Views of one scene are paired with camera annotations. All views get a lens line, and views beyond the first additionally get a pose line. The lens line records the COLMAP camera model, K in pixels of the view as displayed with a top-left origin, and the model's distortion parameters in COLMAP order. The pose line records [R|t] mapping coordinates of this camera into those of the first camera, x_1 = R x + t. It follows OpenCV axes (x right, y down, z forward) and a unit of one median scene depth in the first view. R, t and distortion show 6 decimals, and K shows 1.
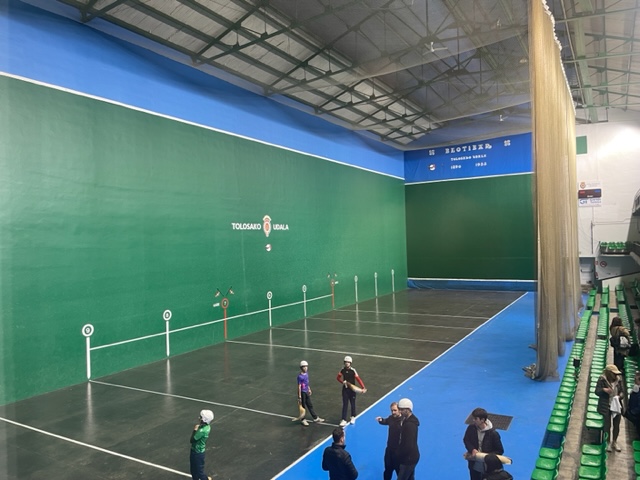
lens RADIAL K [[484.6, 0, 317.8], [0, 484.6, 230.0], [0, 0, 1]] dist [0.056675, -0.088770]
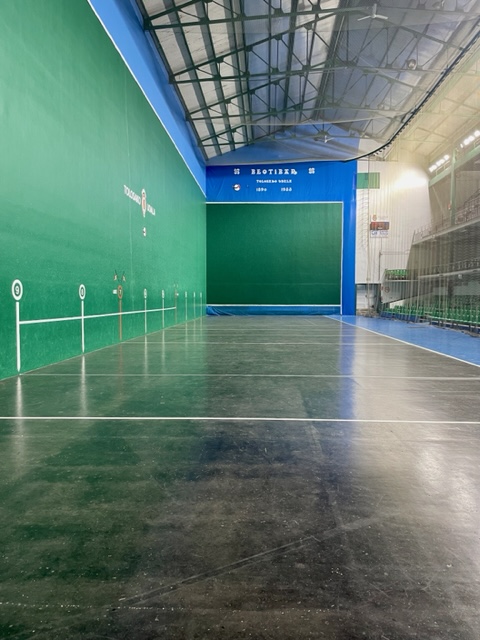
lens RADIAL K [[484.6, 0, 247.1], [0, 484.6, 320.9], [0, 0, 1]] dist [0.056675, -0.088770]
pose [[0.874566, 0.008135, 0.484838, -0.229984], [-0.038317, 0.997892, 0.052373, 0.090191], [-0.483390, -0.064381, 0.873034, 0.159837]]
